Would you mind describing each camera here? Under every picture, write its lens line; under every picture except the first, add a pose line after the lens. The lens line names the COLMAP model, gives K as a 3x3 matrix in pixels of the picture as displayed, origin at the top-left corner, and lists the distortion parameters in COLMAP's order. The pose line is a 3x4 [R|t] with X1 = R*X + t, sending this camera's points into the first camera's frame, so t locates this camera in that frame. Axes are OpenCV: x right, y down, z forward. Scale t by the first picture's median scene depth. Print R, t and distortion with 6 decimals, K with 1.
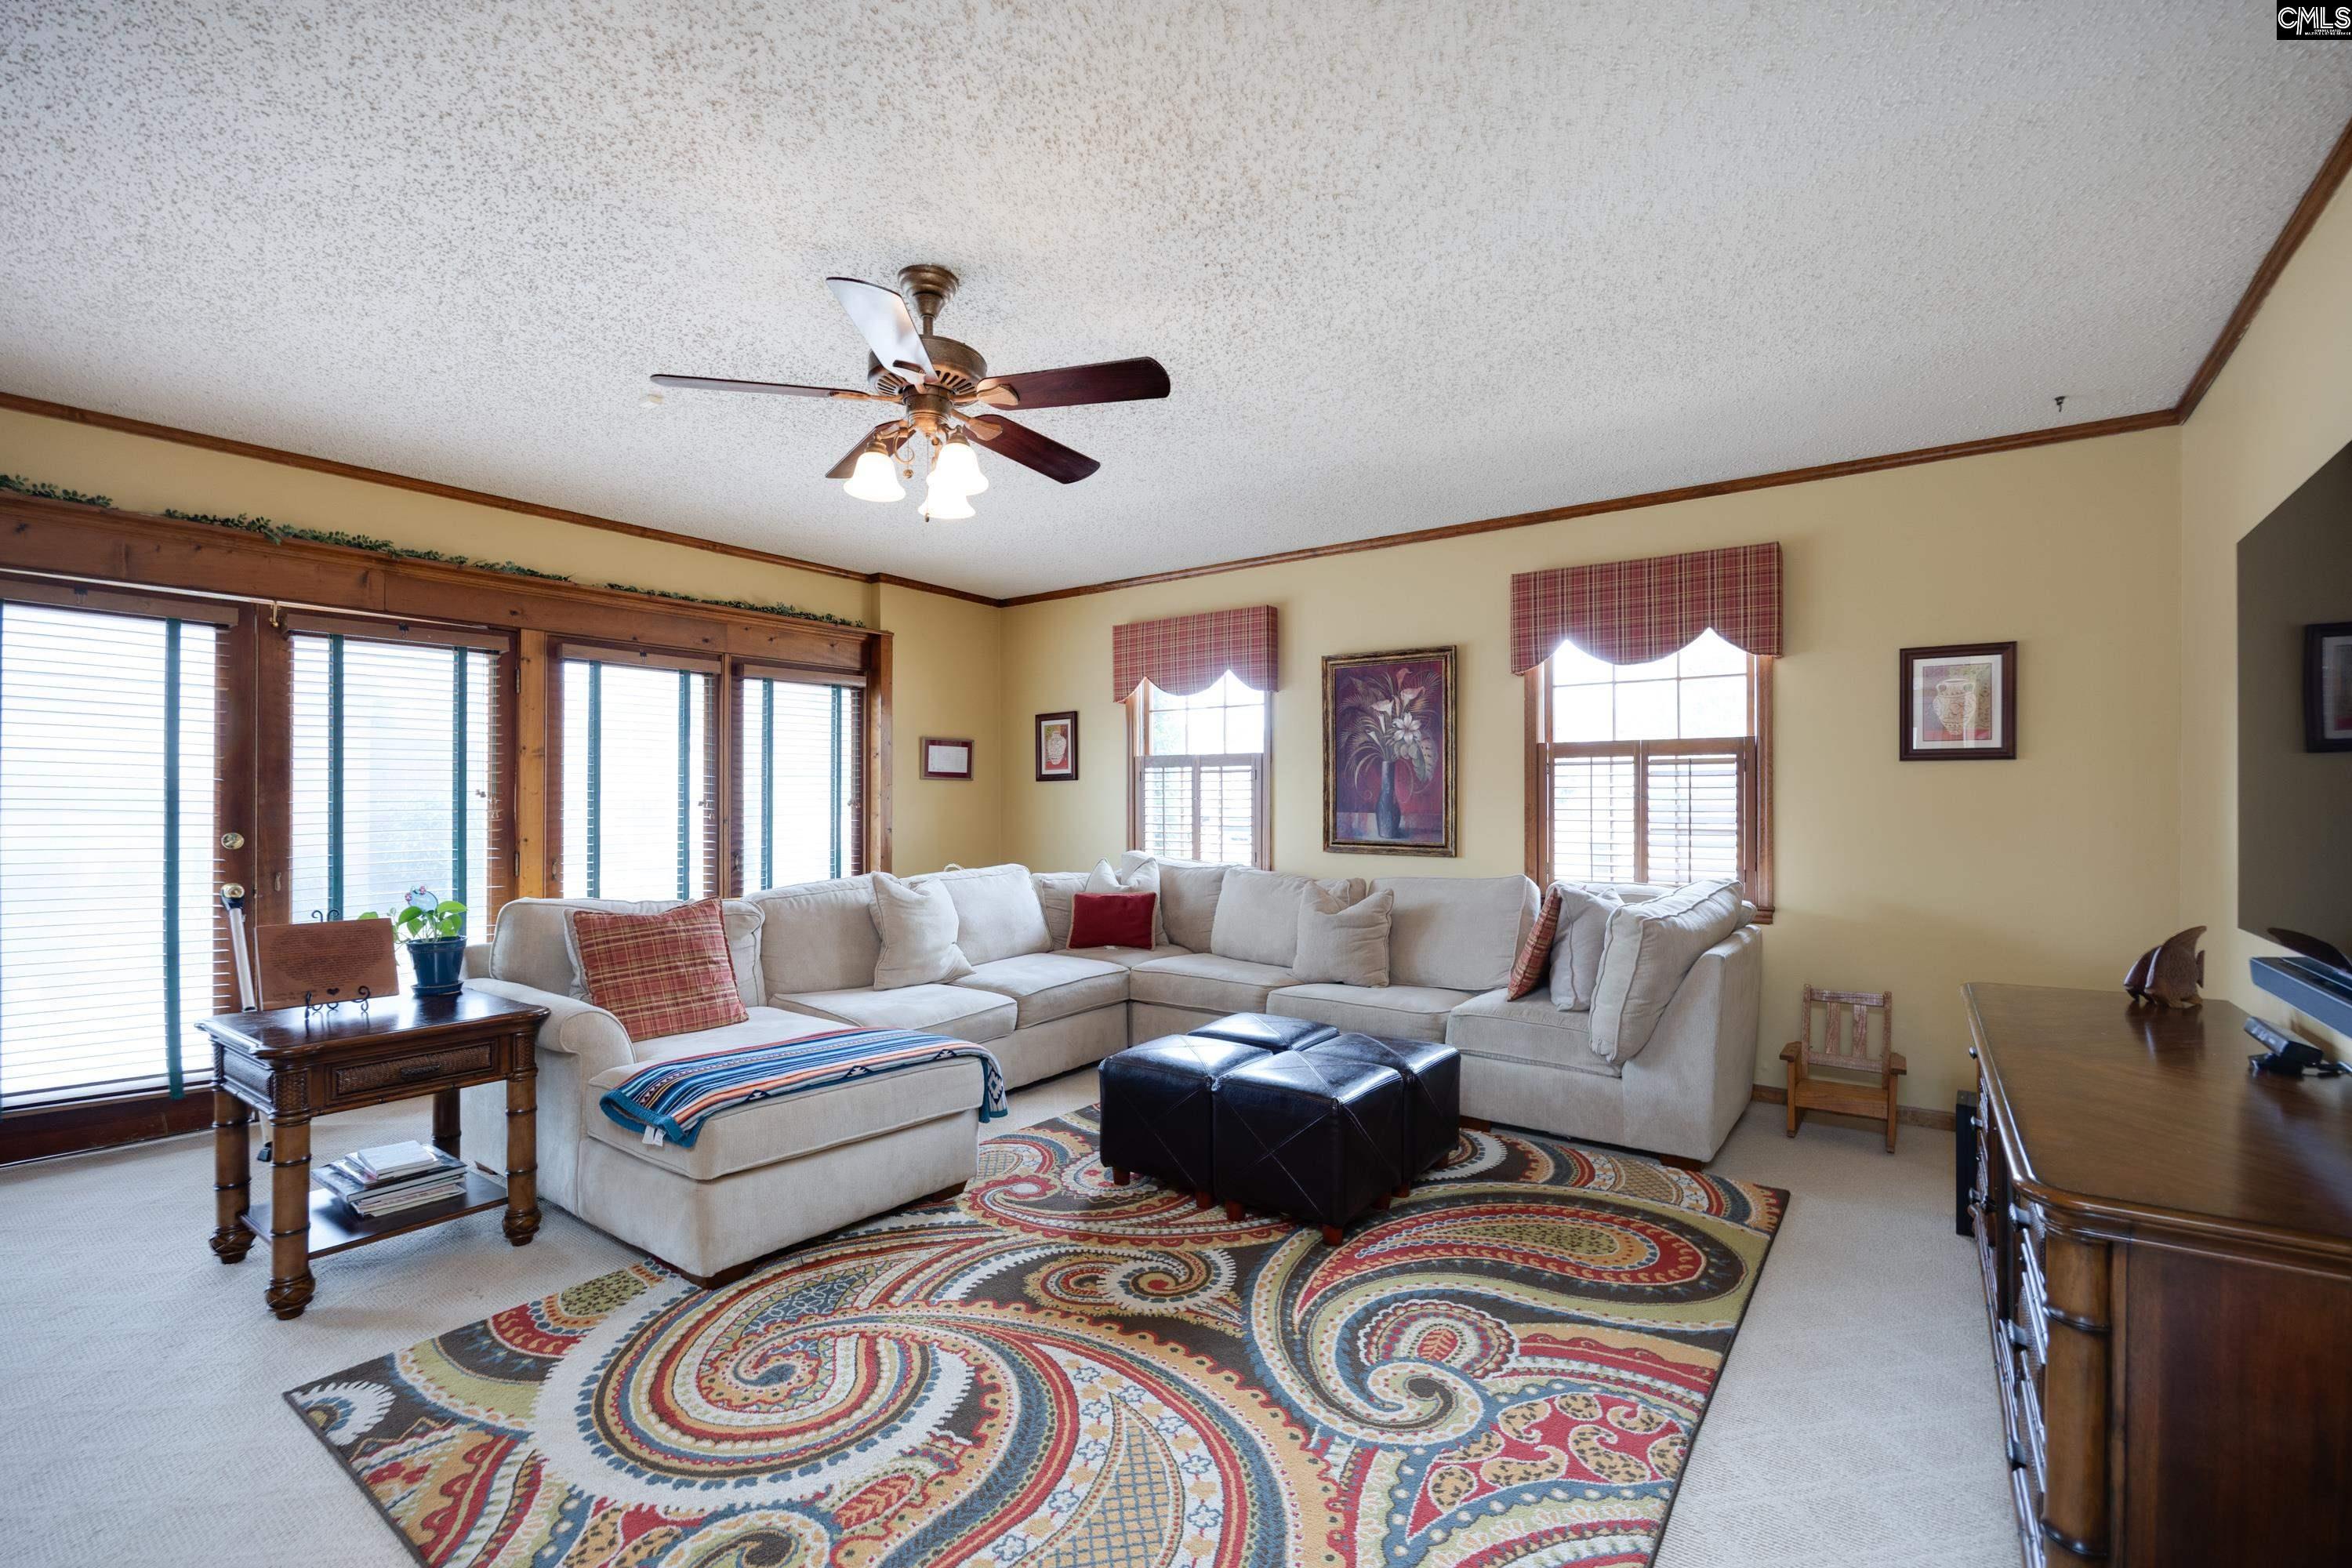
lens RADIAL K [[1033.6, 0, 1171.9], [0, 1033.6, 793.3], [0, 0, 1]] dist [-0.011963, 0.000477]
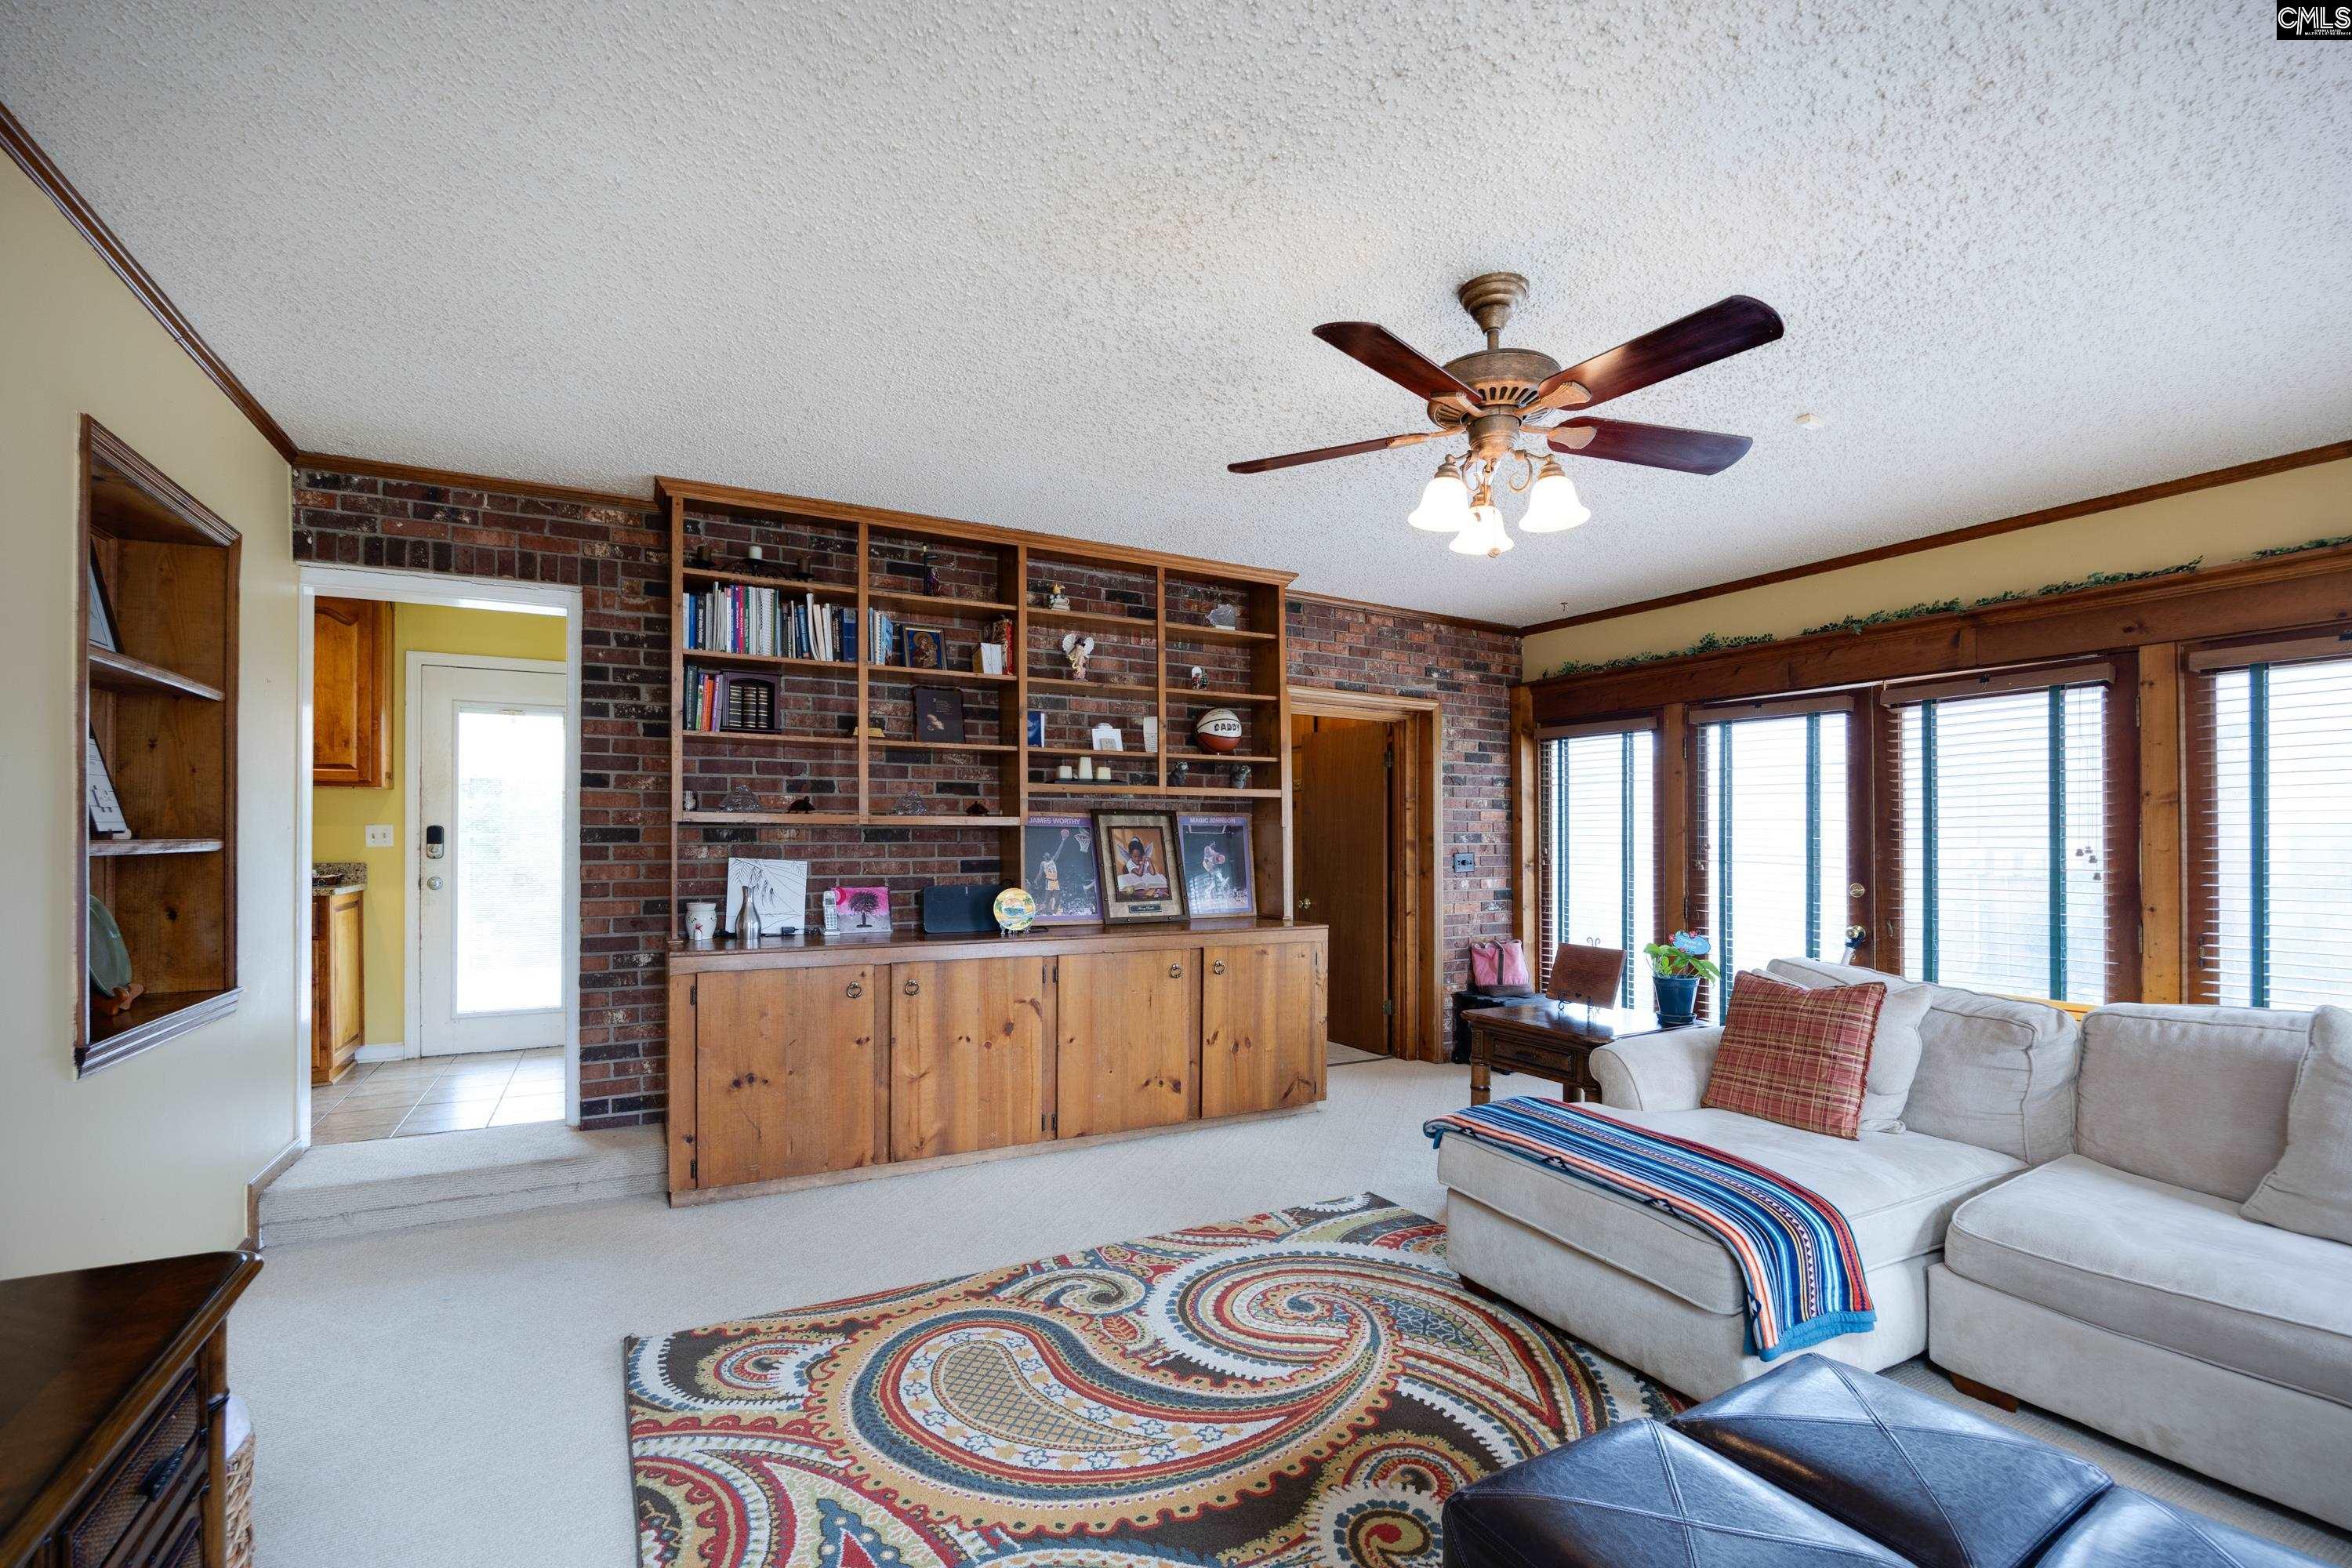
lens RADIAL K [[1033.6, 0, 1194.8], [0, 1033.6, 832.5], [0, 0, 1]] dist [-0.011963, 0.000477]
pose [[-0.415711, -0.010122, -0.909440, 0.764243], [0.001962, 0.999926, -0.012026, -0.013610], [0.909494, -0.006784, -0.415661, 1.267304]]
